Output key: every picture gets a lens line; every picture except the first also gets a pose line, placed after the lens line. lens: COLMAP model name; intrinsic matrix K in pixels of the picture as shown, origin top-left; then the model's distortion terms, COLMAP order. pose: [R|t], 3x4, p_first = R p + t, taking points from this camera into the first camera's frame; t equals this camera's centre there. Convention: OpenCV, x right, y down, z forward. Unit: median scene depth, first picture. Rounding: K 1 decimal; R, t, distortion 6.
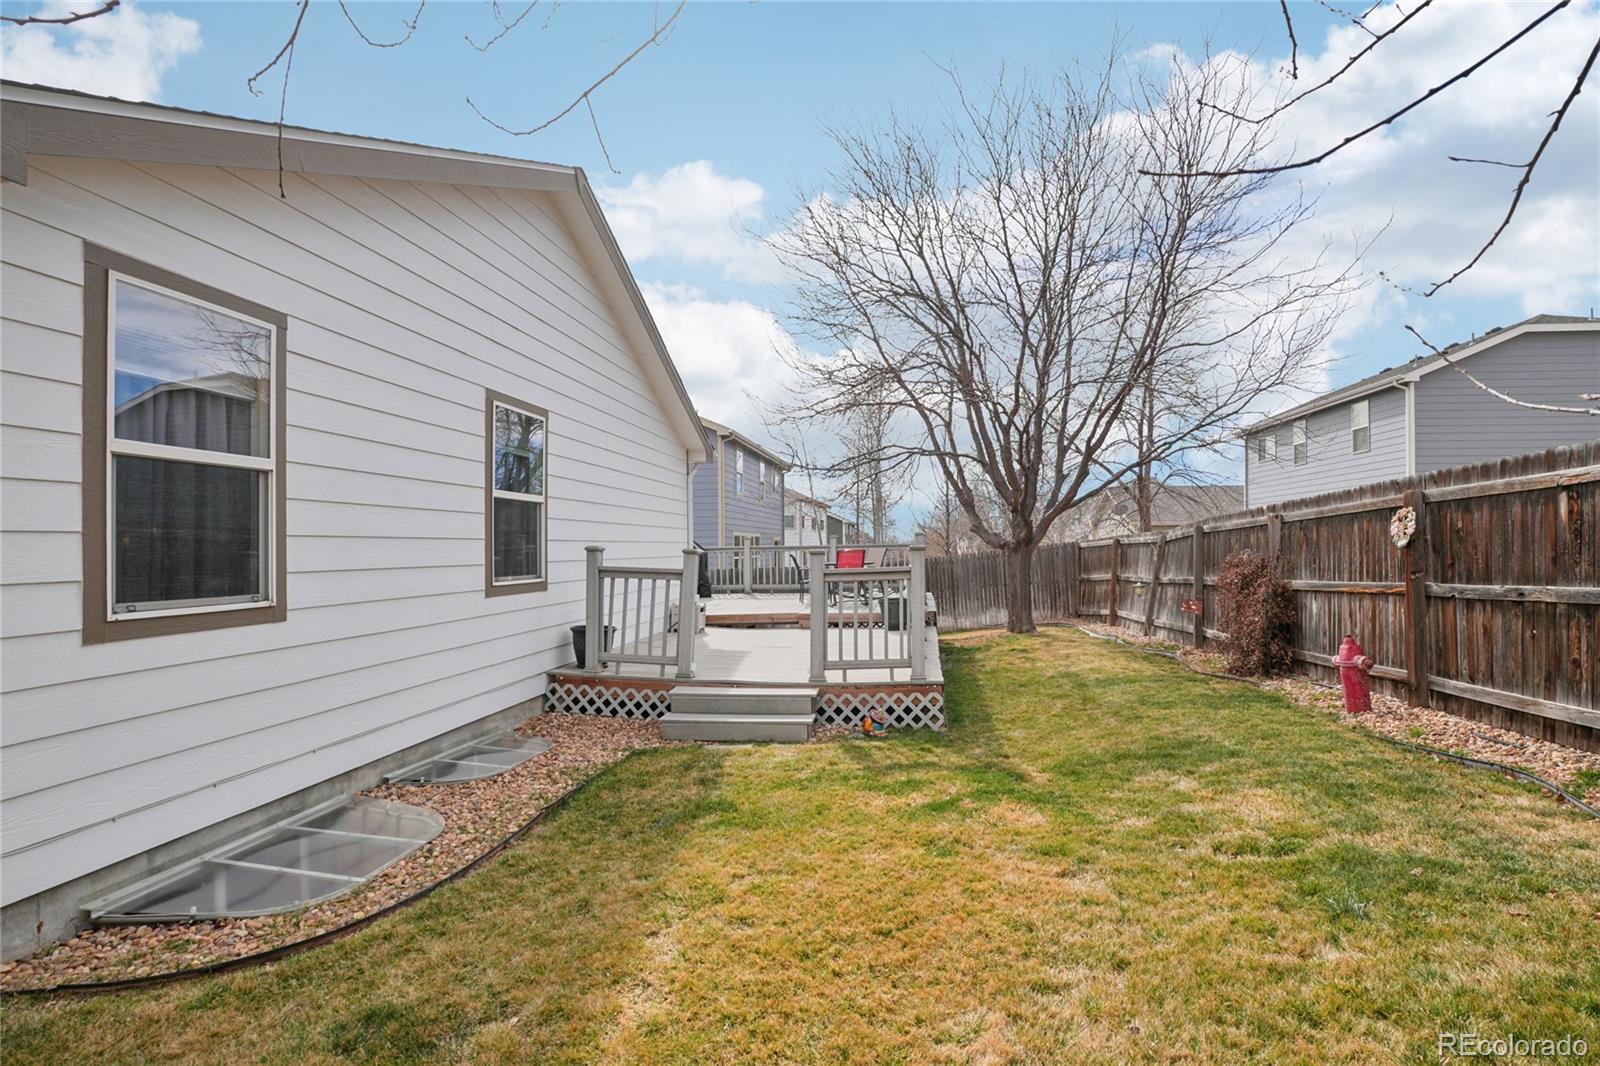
lens RADIAL K [[790.9, 0, 798.3], [0, 790.9, 526.4], [0, 0, 1]] dist [-0.042998, 0.009633]
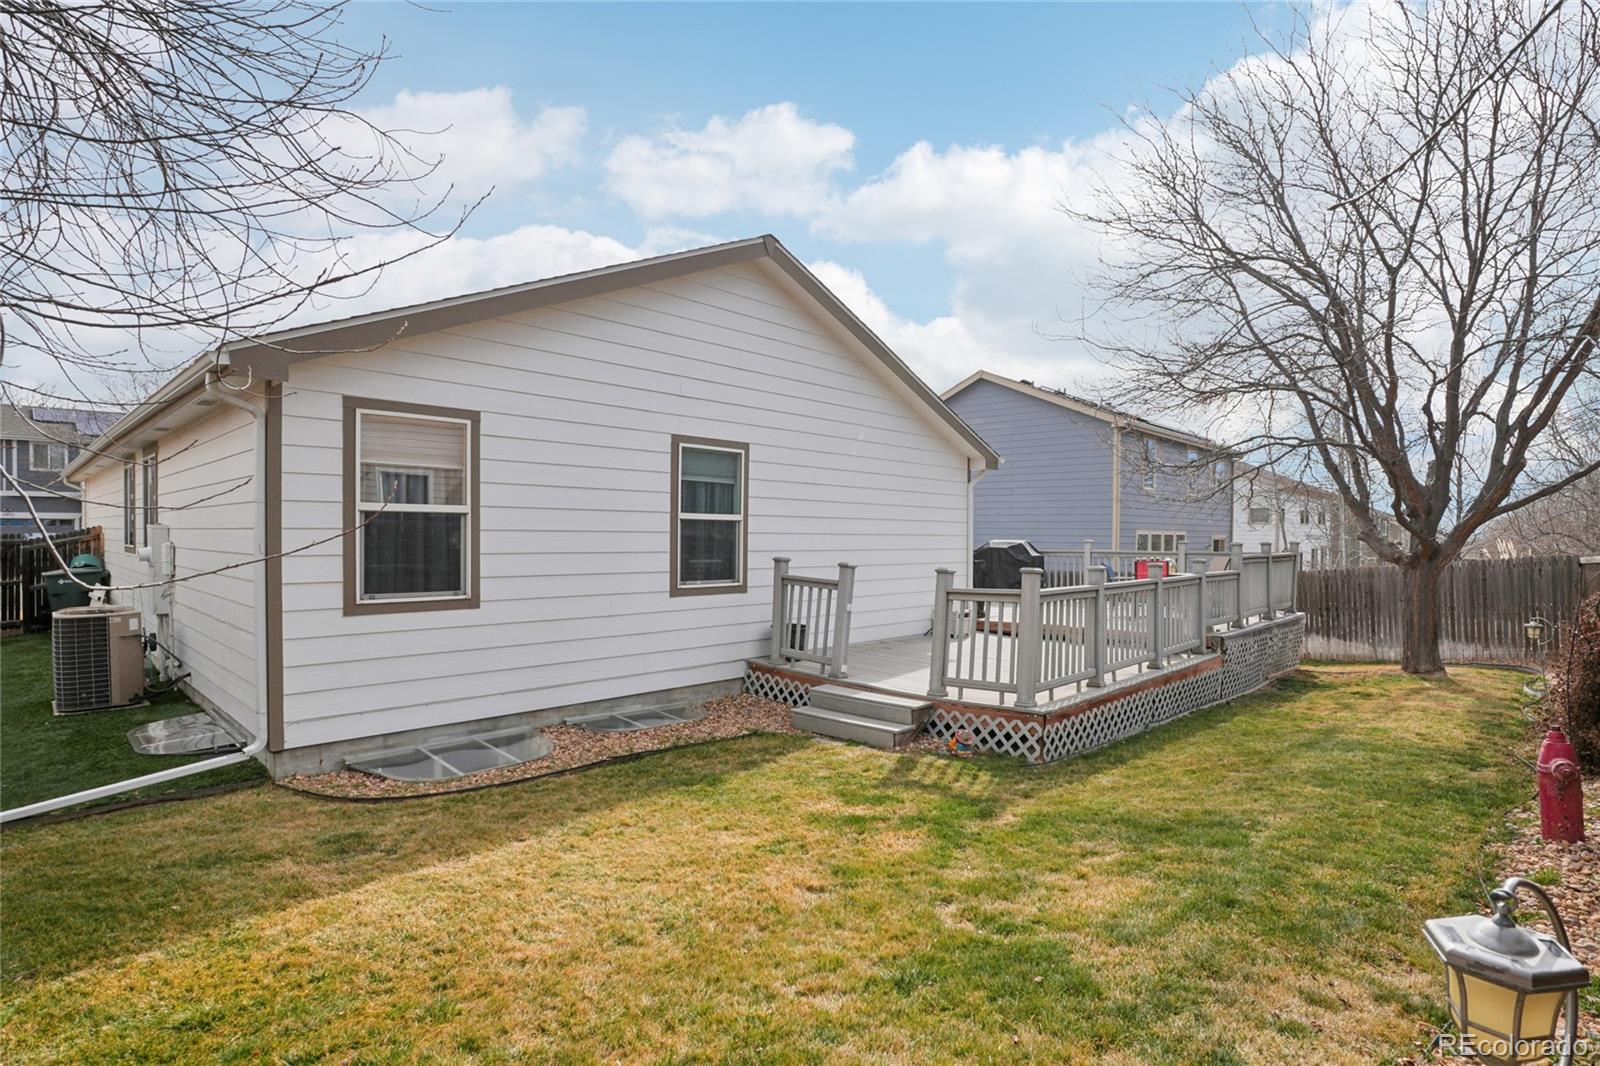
lens RADIAL K [[790.9, 0, 766.7], [0, 790.9, 534.1], [0, 0, 1]] dist [-0.042998, 0.009633]
pose [[0.809357, 0.013258, -0.587168, 0.468547], [-0.000370, 0.999756, 0.022064, -0.039850], [0.587317, -0.017641, 0.809165, 0.038192]]
